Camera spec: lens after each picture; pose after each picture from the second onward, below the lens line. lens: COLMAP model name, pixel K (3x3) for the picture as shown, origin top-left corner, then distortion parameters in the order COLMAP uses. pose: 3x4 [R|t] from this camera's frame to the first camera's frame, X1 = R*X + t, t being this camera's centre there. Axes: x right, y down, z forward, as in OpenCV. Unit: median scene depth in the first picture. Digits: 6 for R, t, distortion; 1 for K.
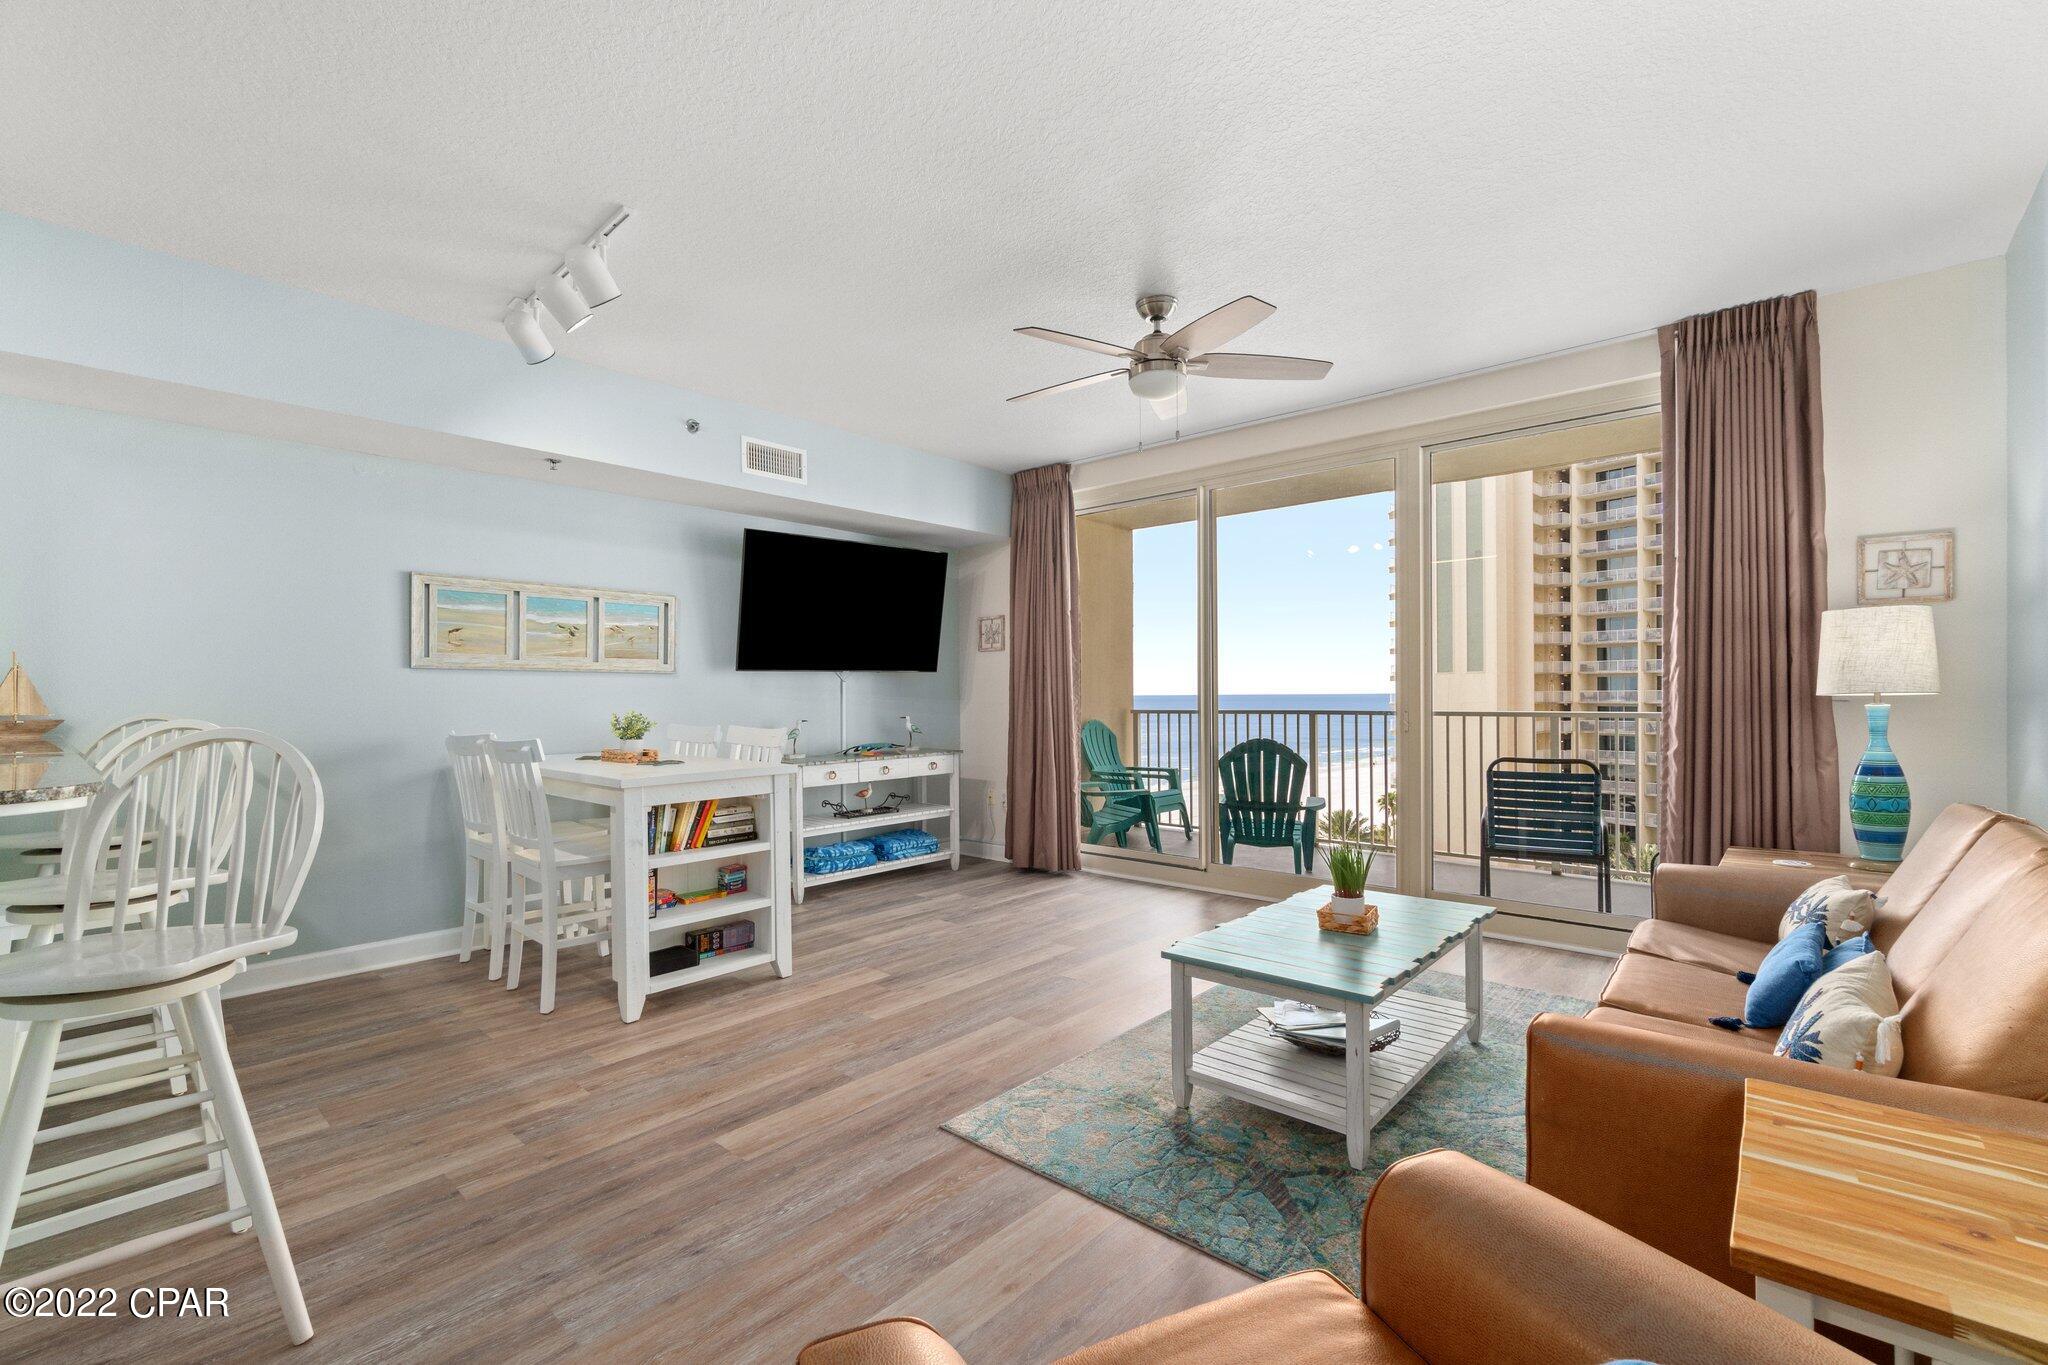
lens RADIAL K [[884.6, 0, 1022.5], [0, 884.6, 687.9], [0, 0, 1]] dist [-0.004909, 0.001261]
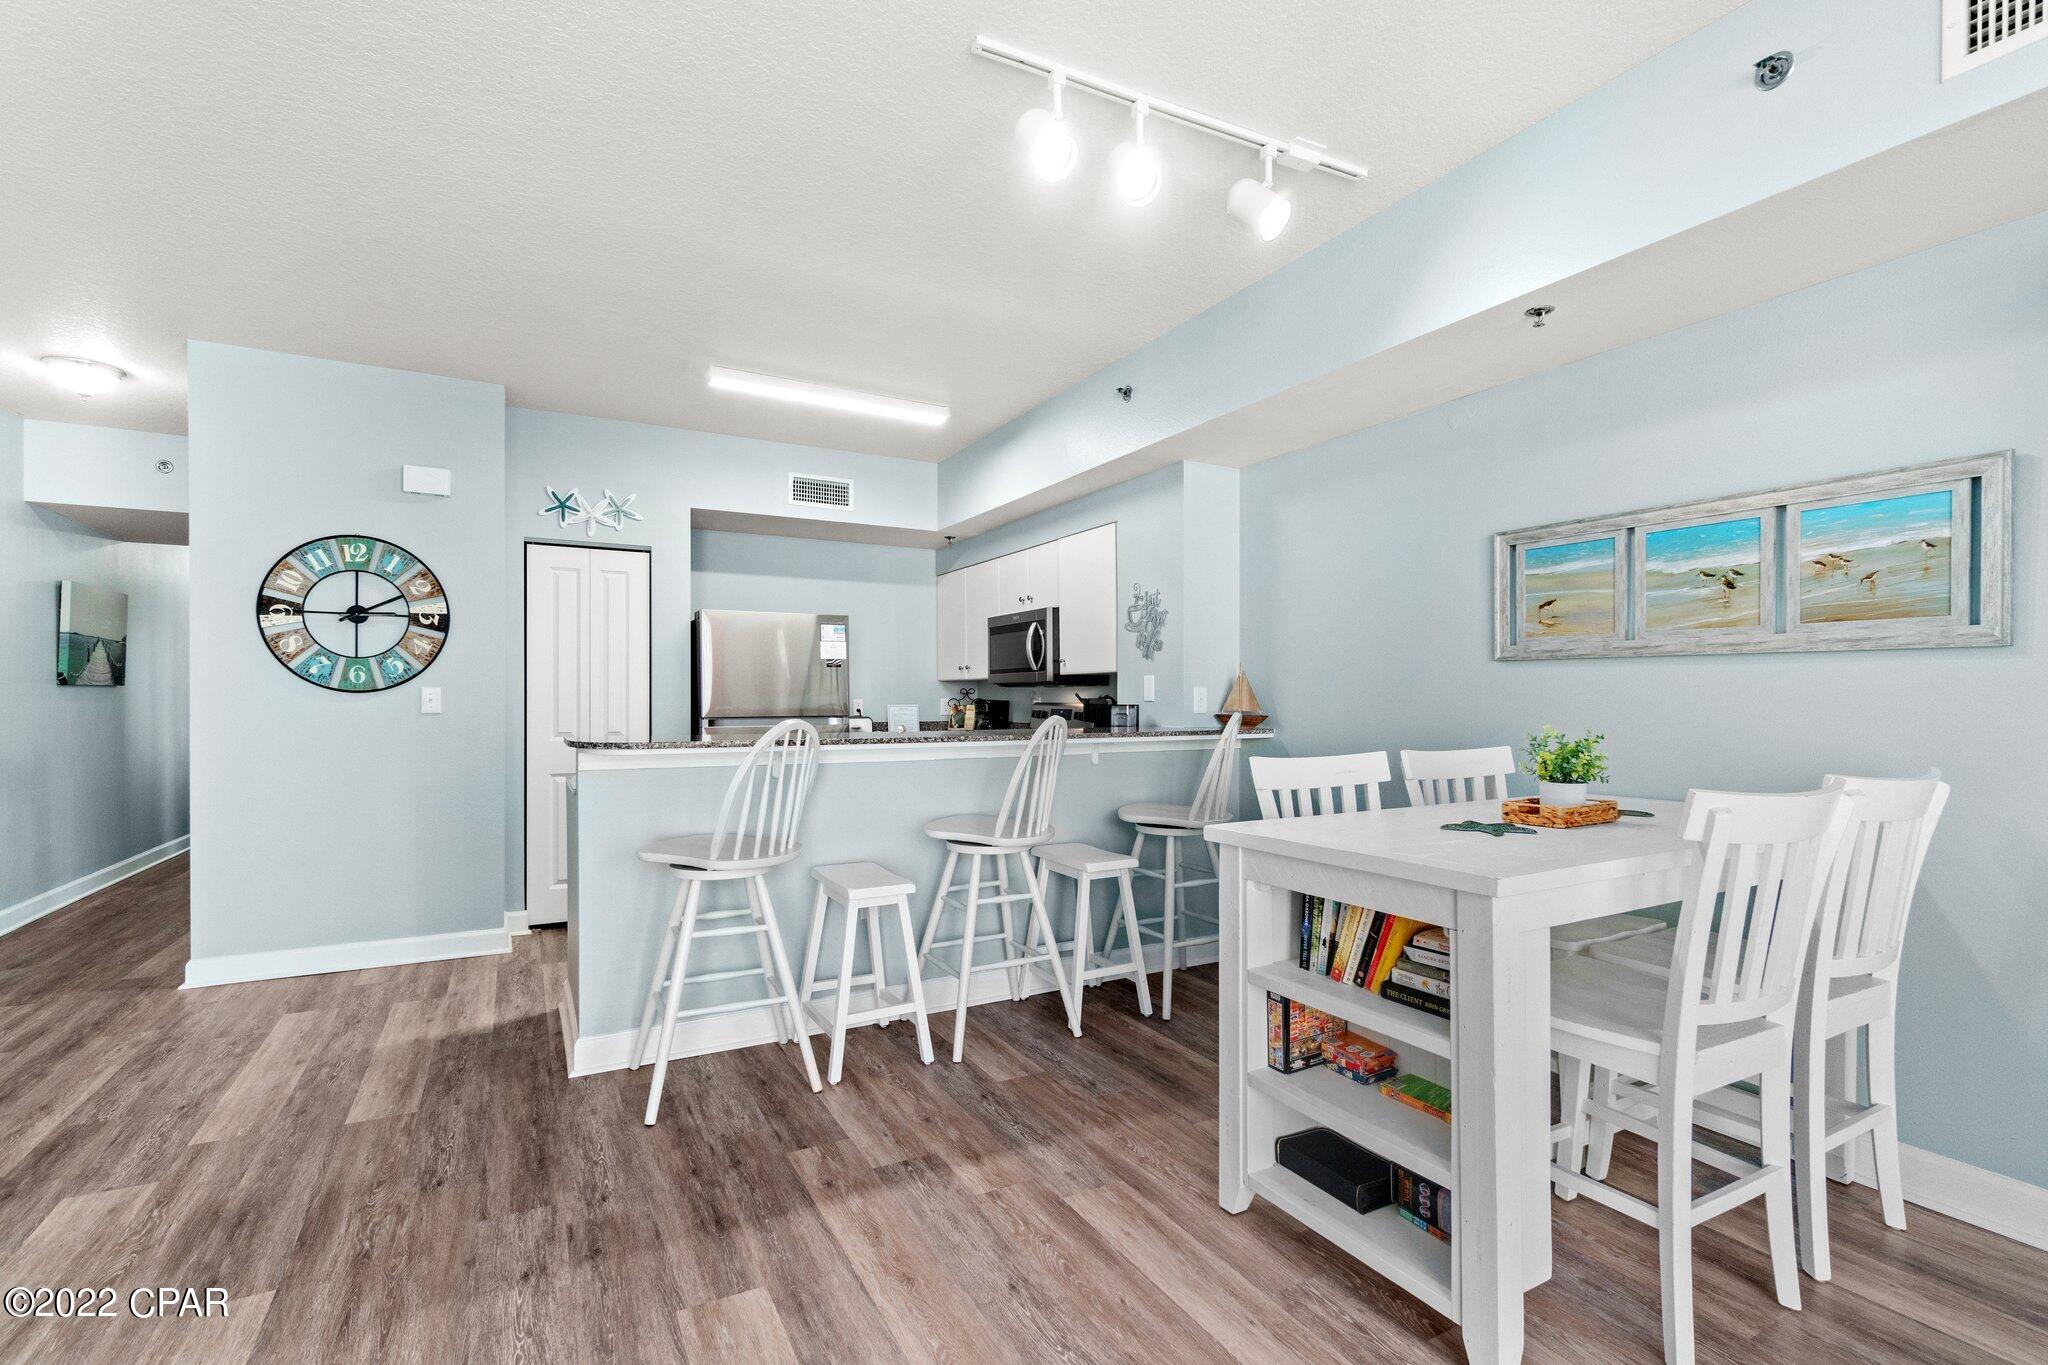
lens RADIAL K [[930.2, 0, 1024.3], [0, 930.2, 704.1], [0, 0, 1]] dist [0.003397, -0.000836]
pose [[-0.332929, 0.011635, -0.942880, 0.163942], [0.005566, 0.999931, 0.010374, 0.003459], [0.942936, -0.001795, -0.332970, 0.755391]]
